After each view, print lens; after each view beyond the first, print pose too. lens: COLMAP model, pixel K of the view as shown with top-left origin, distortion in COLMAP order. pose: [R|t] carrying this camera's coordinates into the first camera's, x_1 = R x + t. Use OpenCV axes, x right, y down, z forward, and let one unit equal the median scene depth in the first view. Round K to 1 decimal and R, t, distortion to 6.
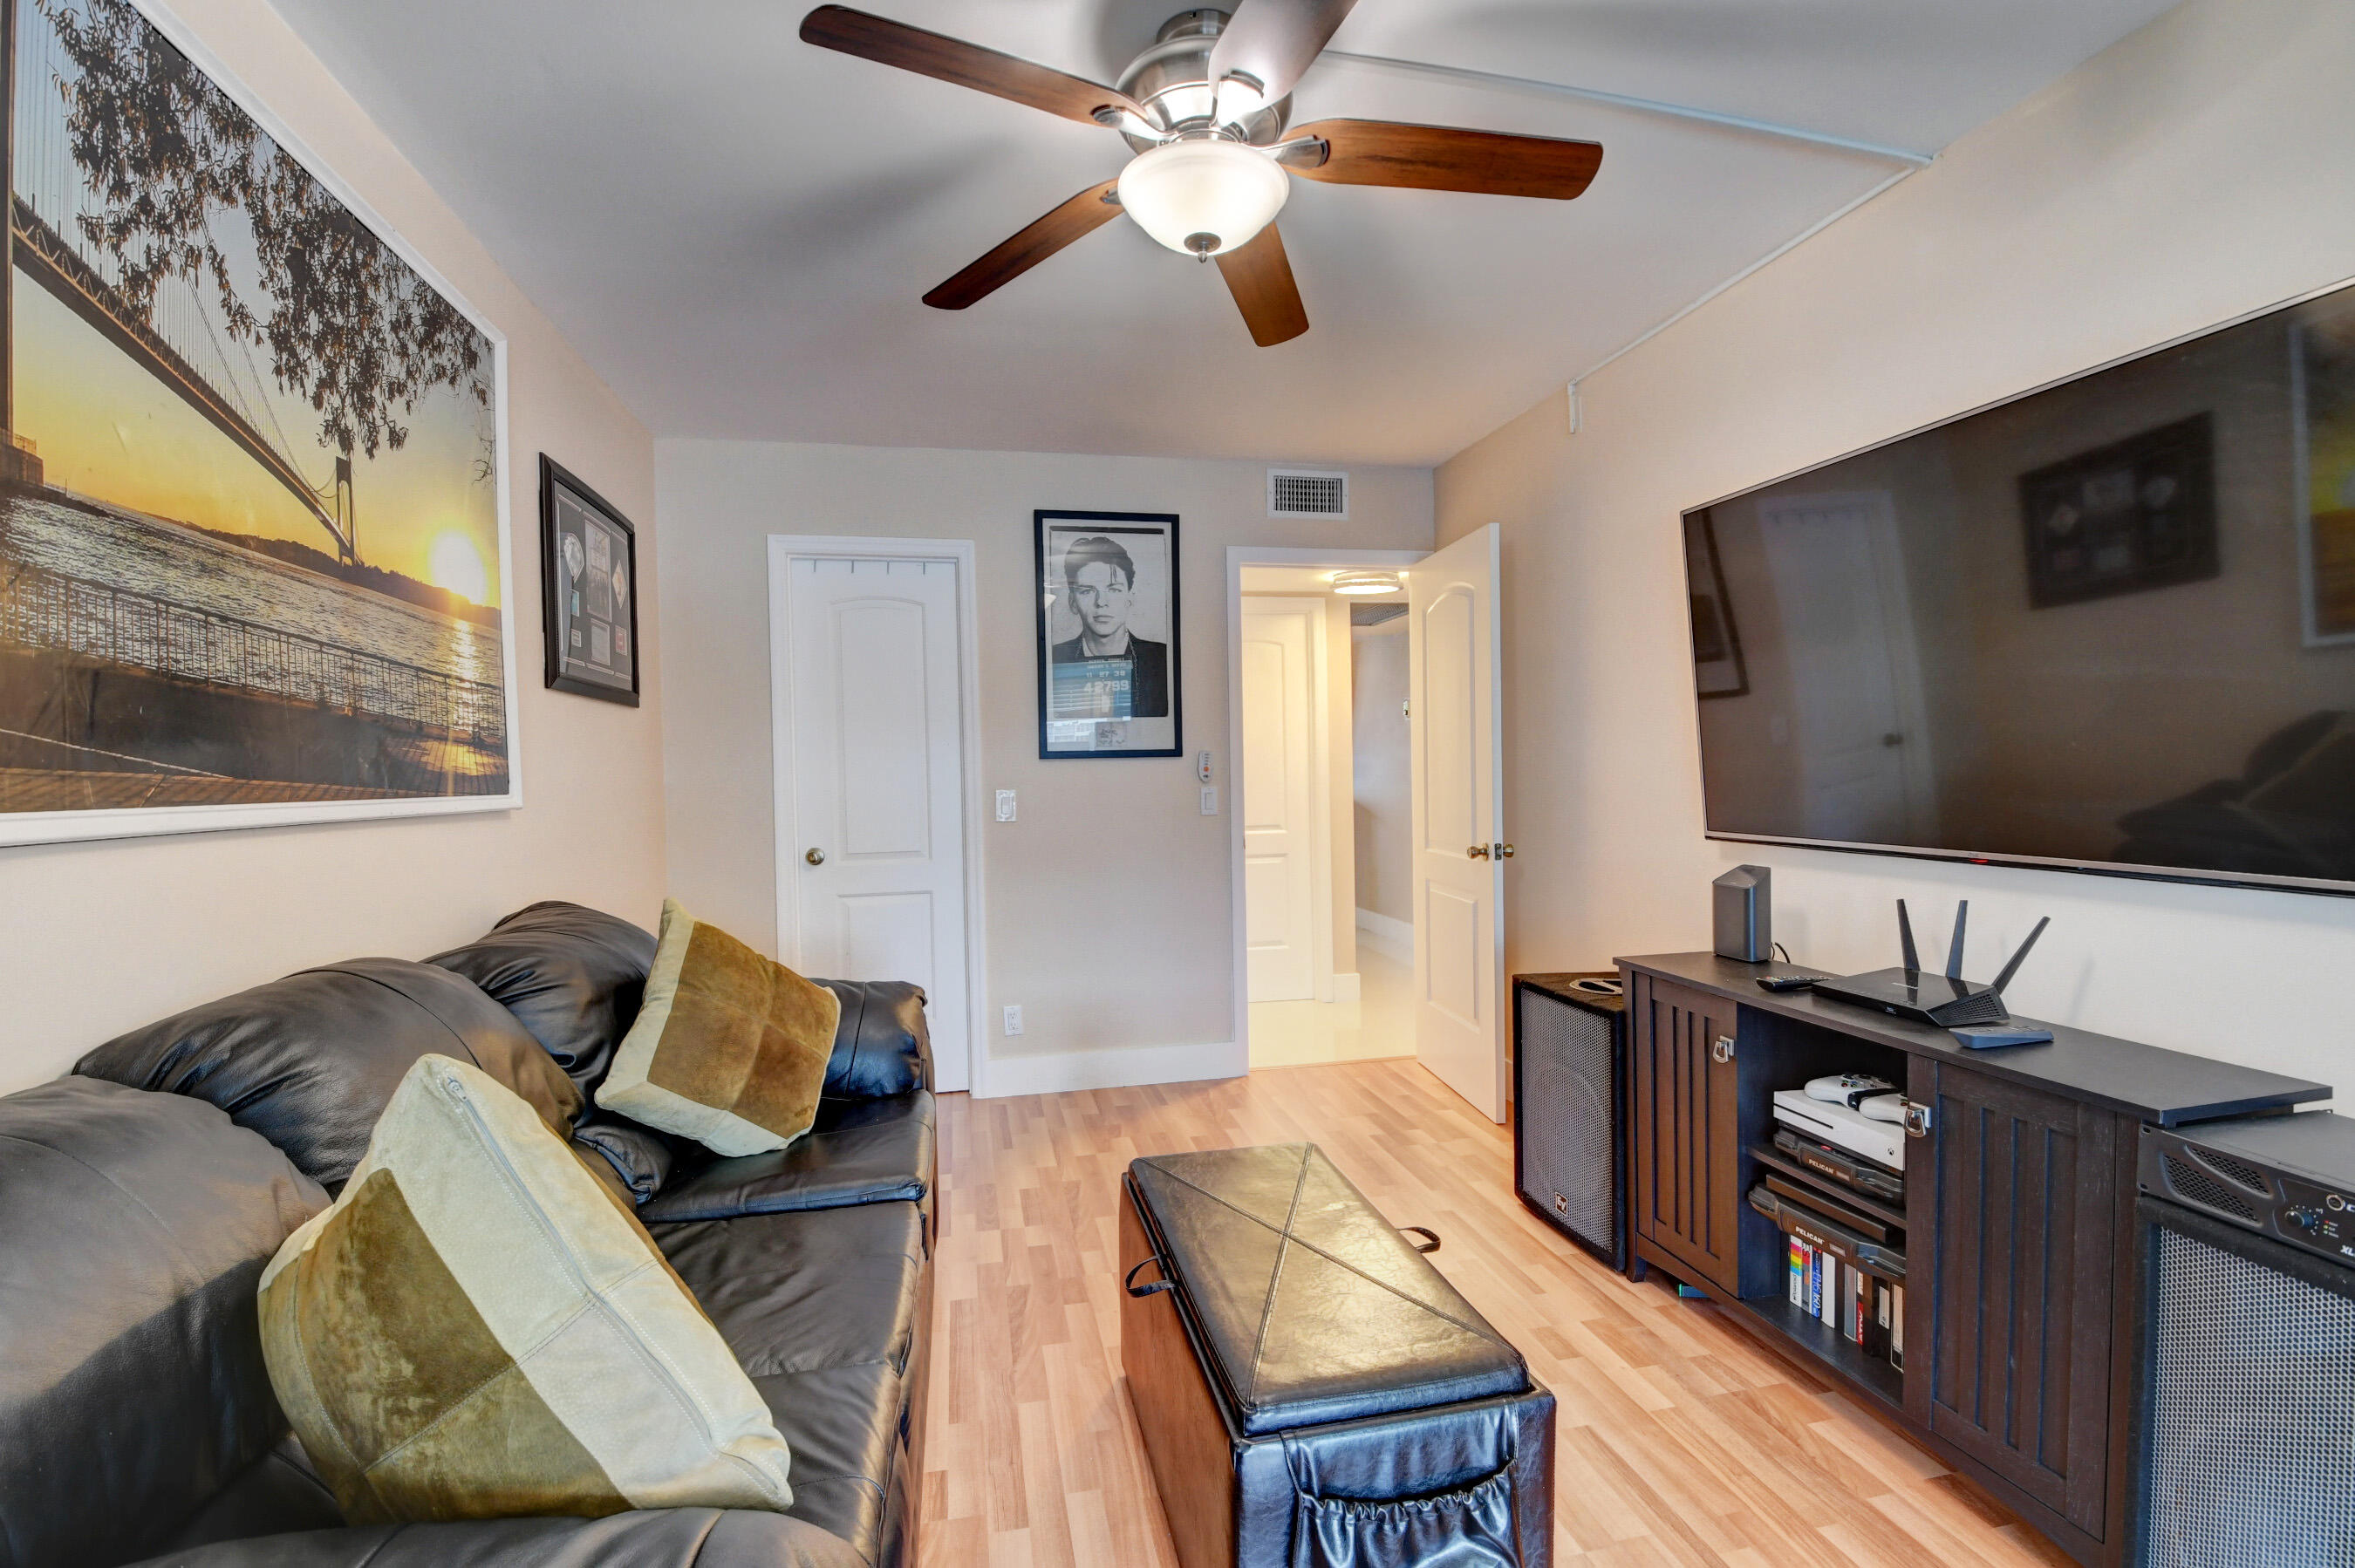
lens RADIAL K [[1035.8, 0, 1170.7], [0, 1035.8, 784.7], [0, 0, 1]] dist [0.013262, -0.028353]
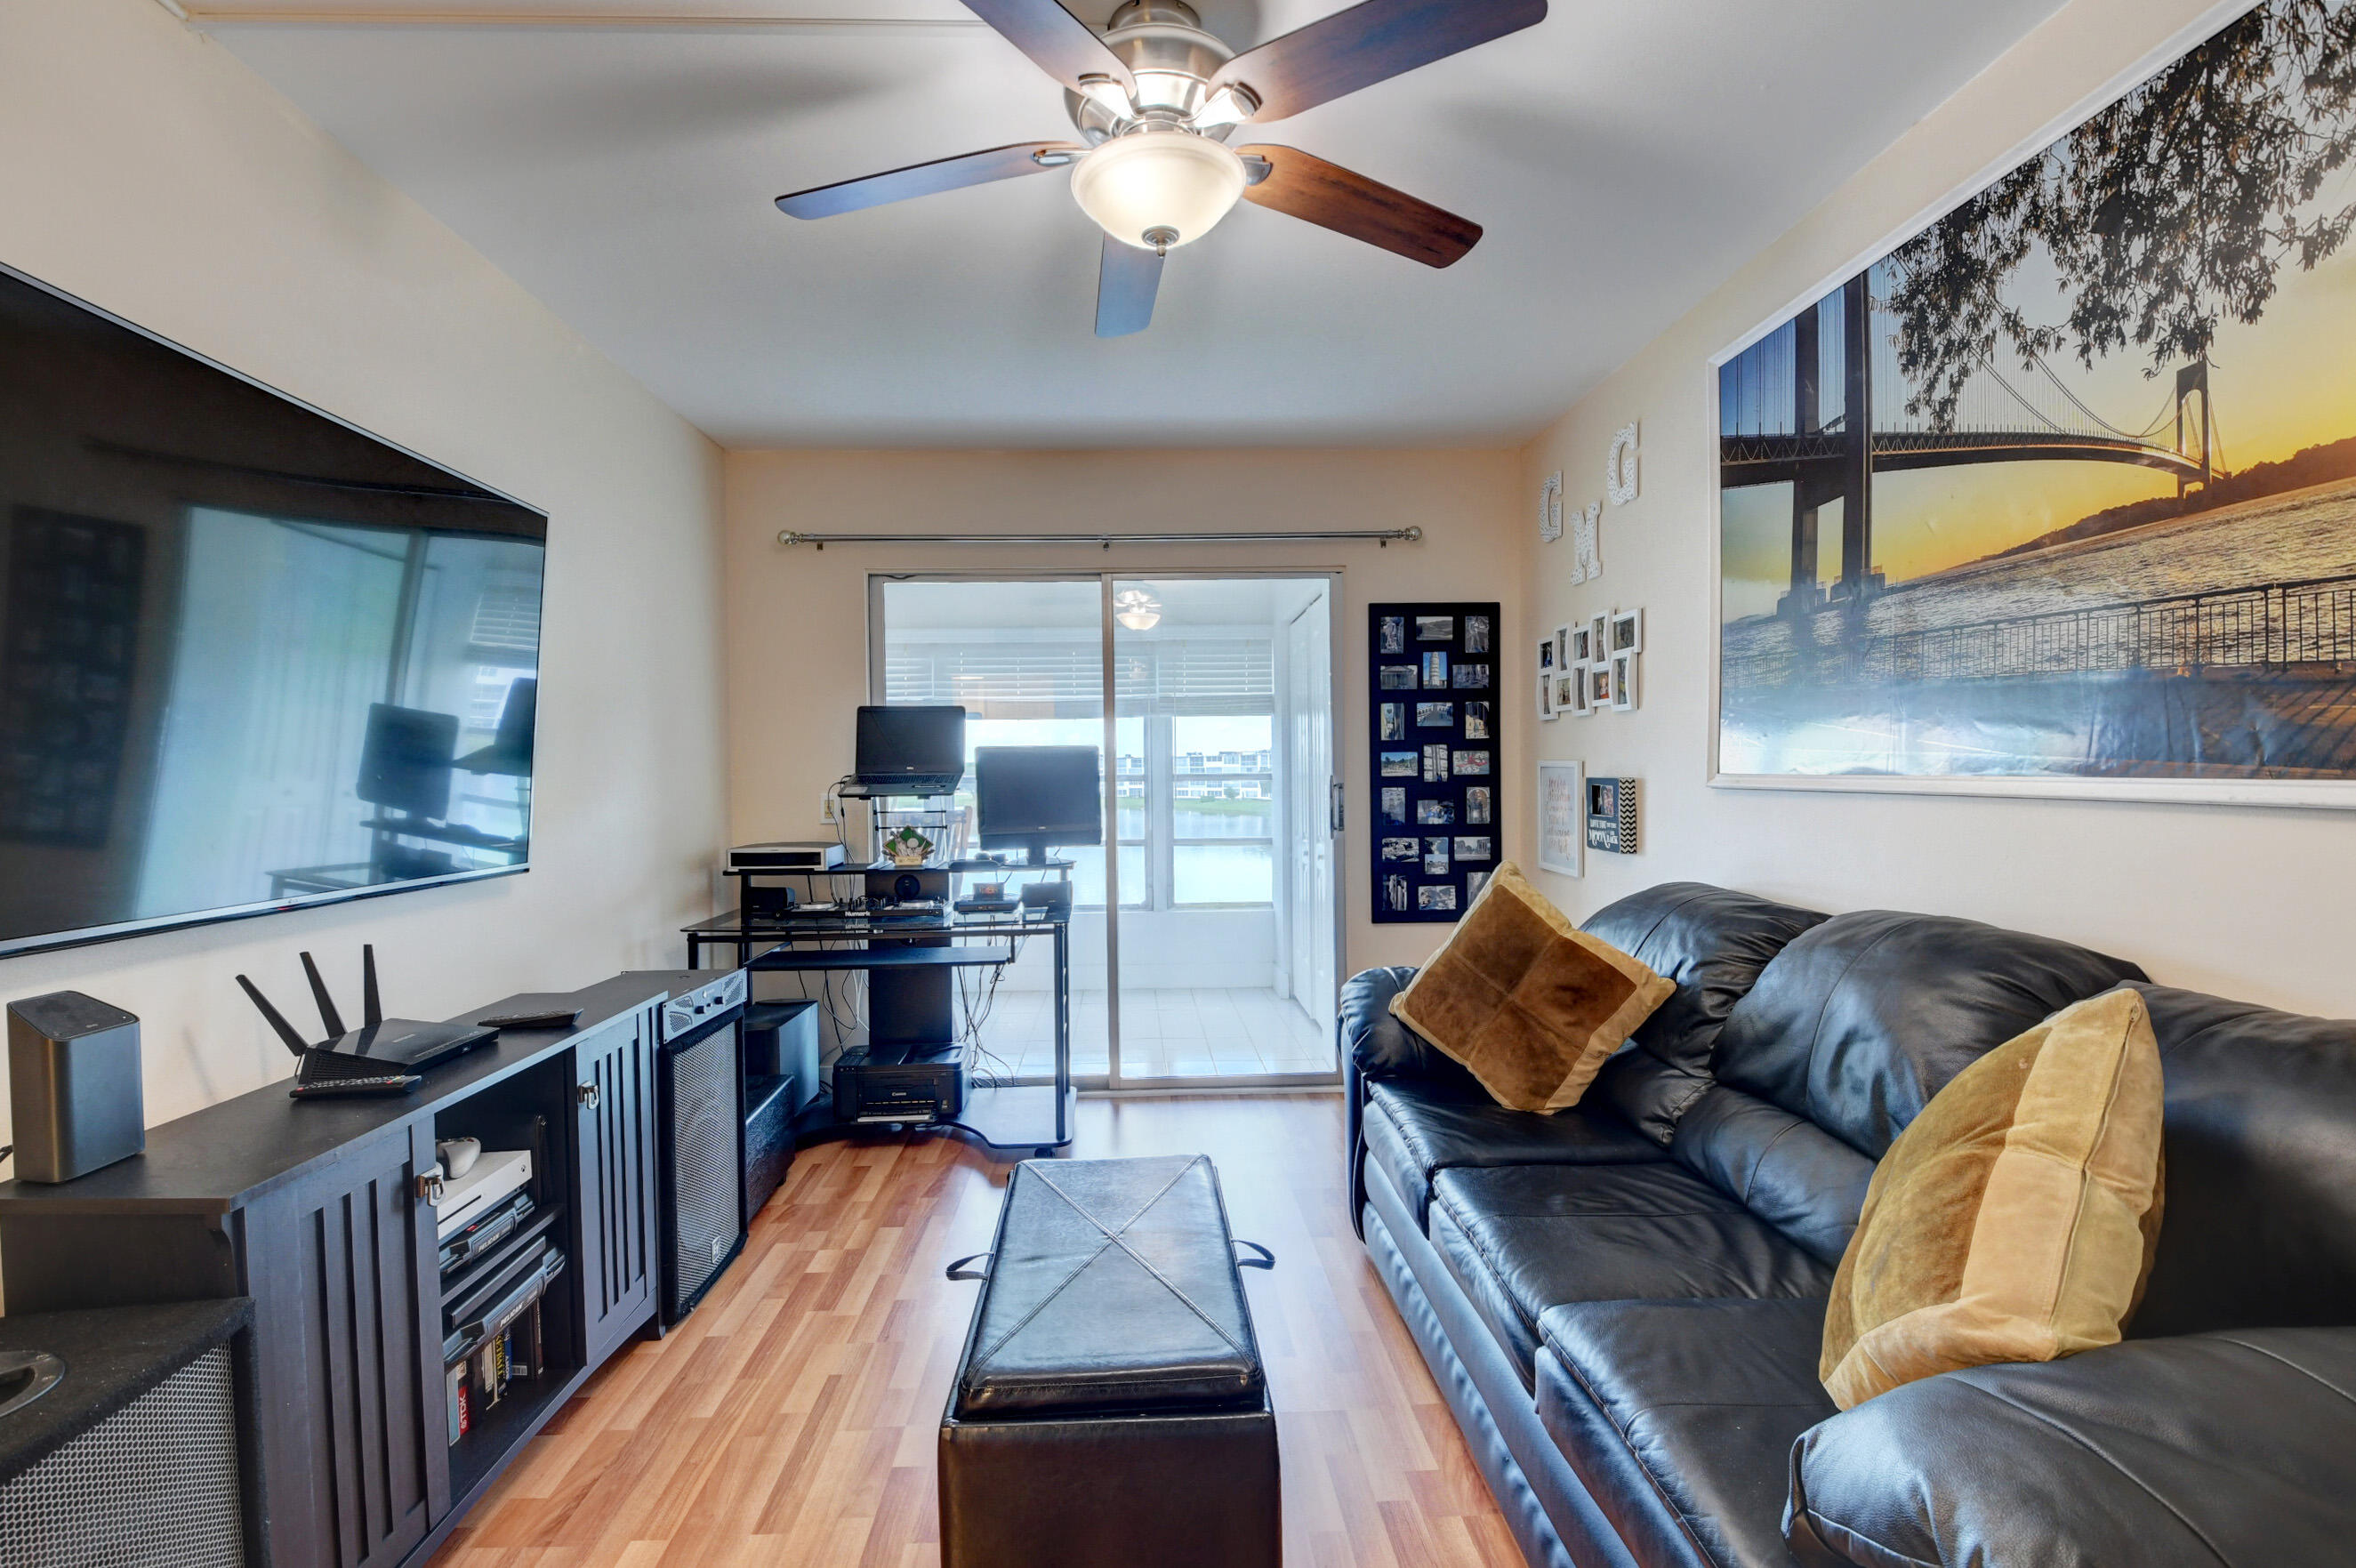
lens RADIAL K [[1047.3, 0, 1171.6], [0, 1047.3, 781.9], [0, 0, 1]] dist [-0.002410, -0.014504]
pose [[-0.986196, 0.032221, 0.162416, -0.120287], [0.036186, 0.999113, 0.021512, -0.029525], [-0.161579, 0.027093, -0.986488, 1.942360]]
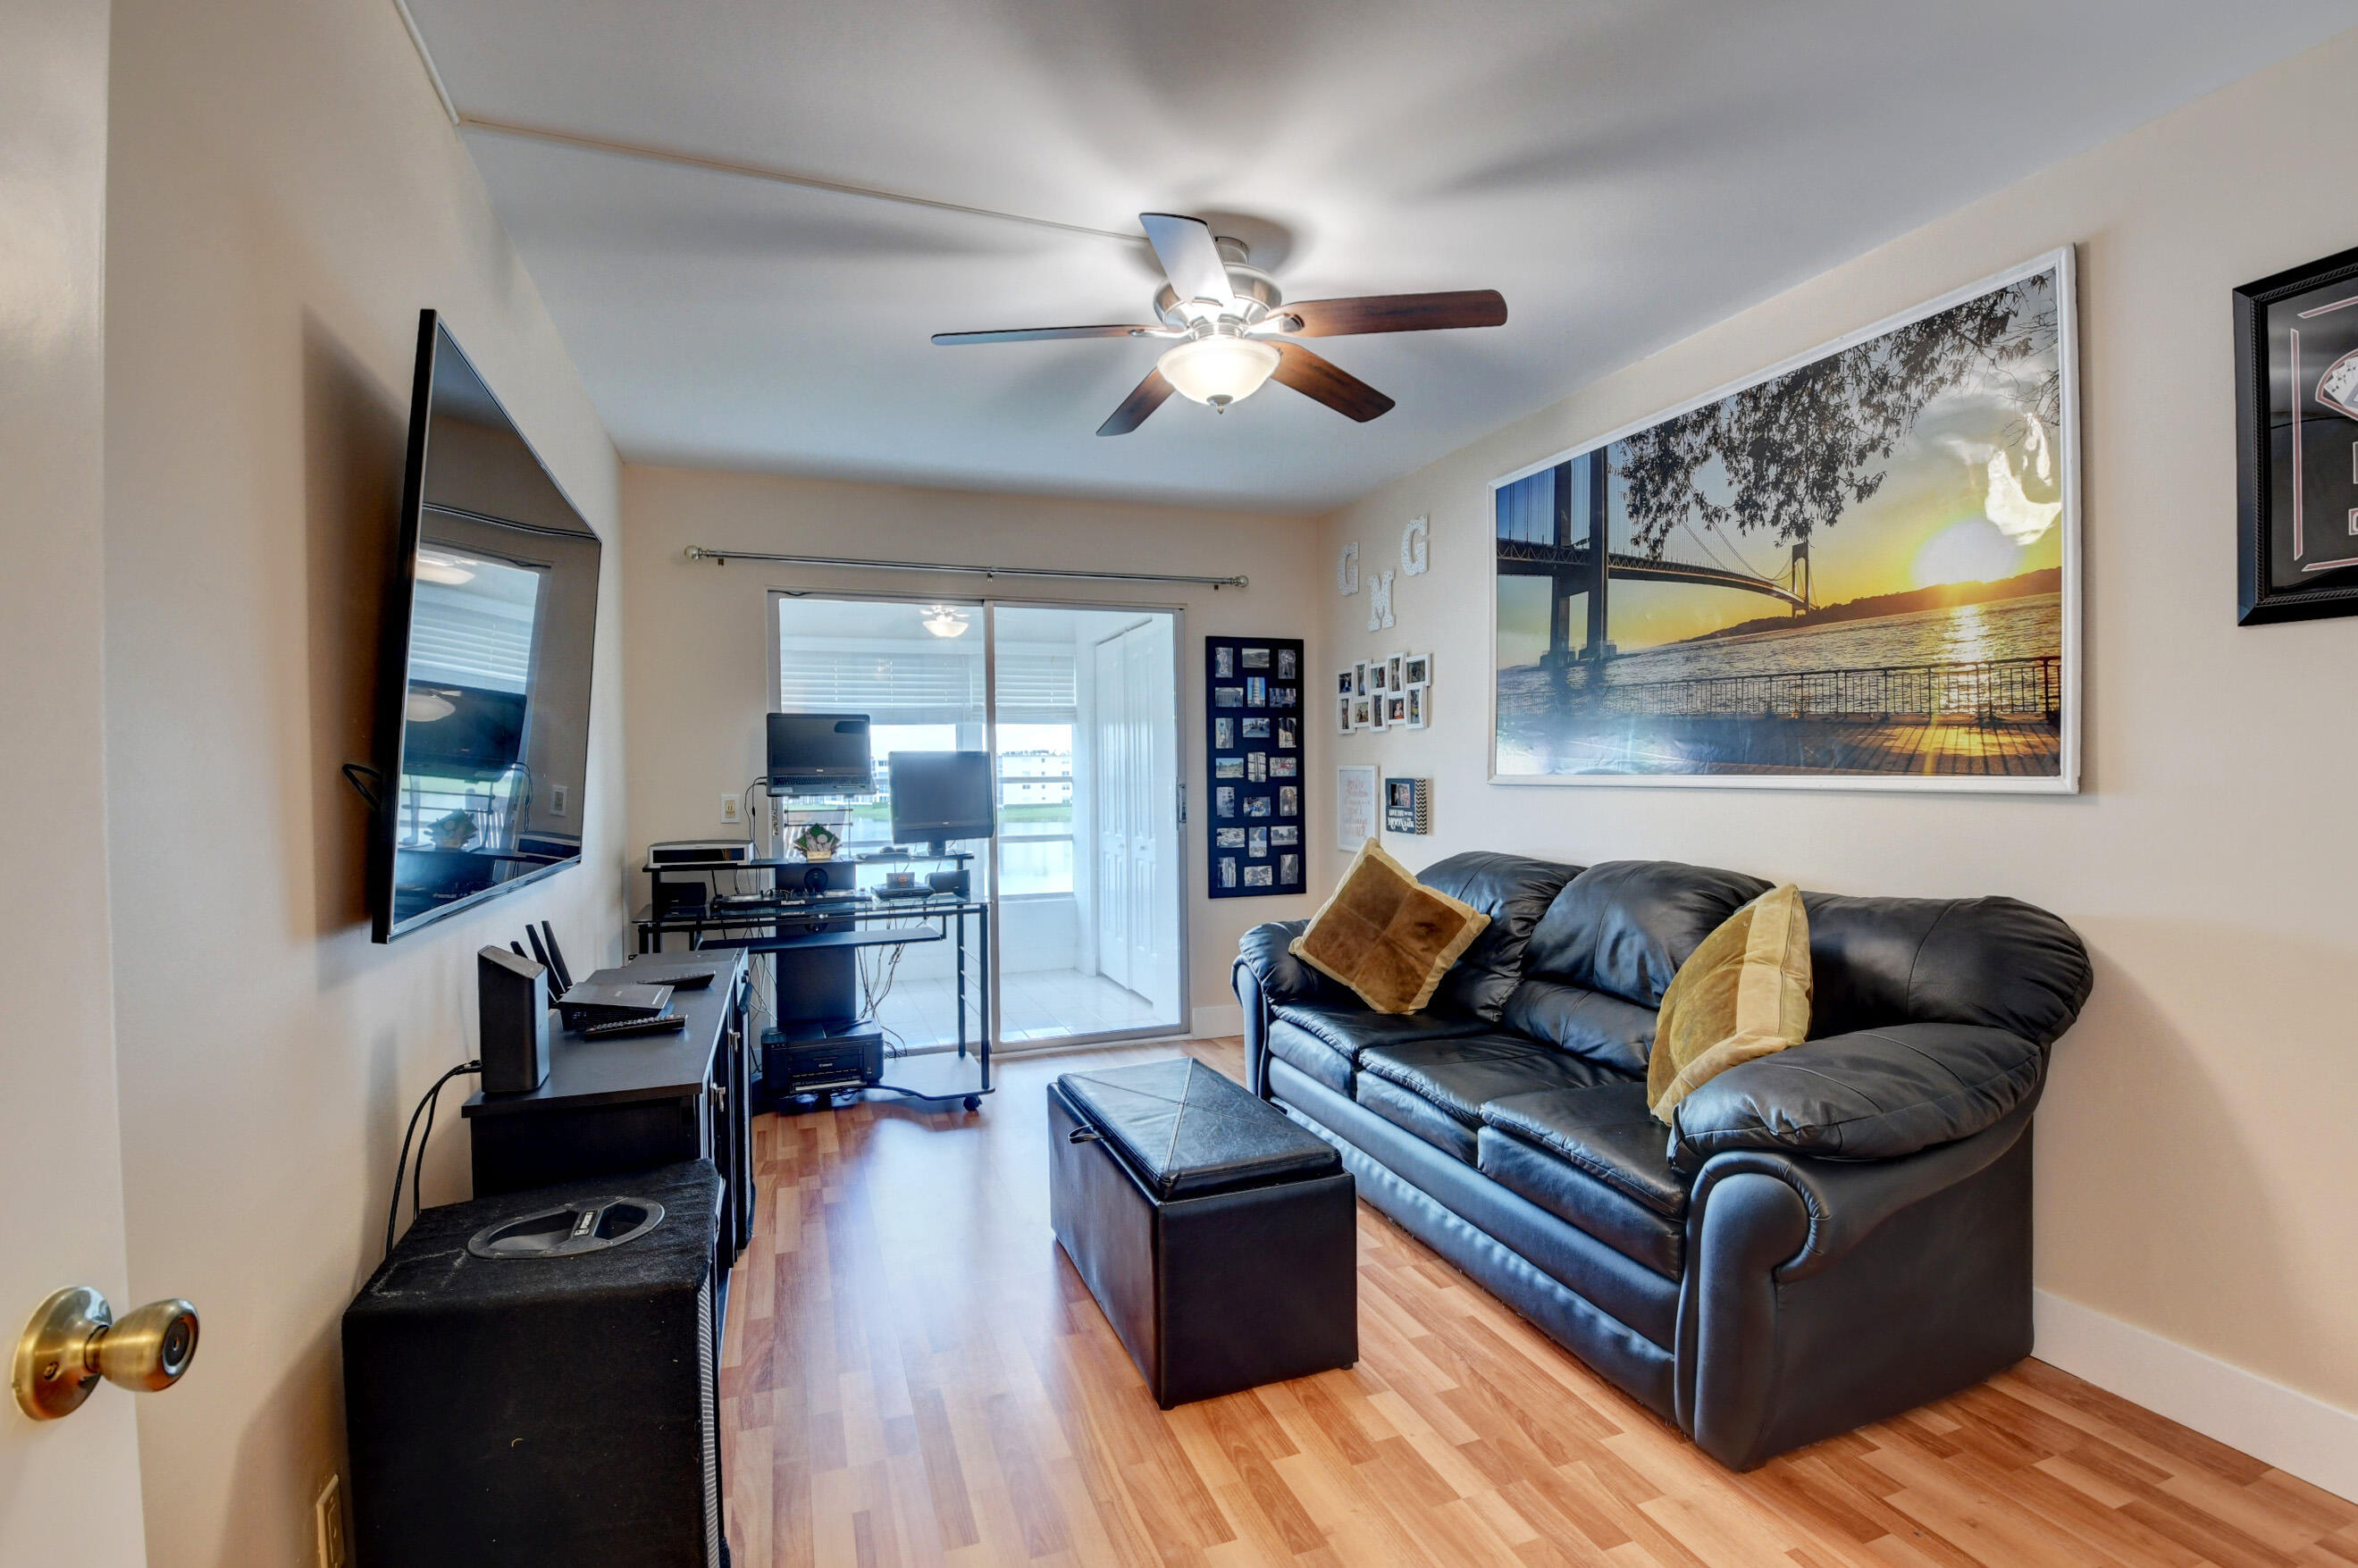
lens RADIAL K [[1037.2, 0, 1172.2], [0, 1037.2, 784.7], [0, 0, 1]] dist [0.013262, -0.028353]
pose [[-0.989210, 0.035250, -0.142198, 0.306520], [0.031323, 0.999066, 0.029760, -0.043882], [0.143114, 0.024984, -0.989391, 2.339167]]
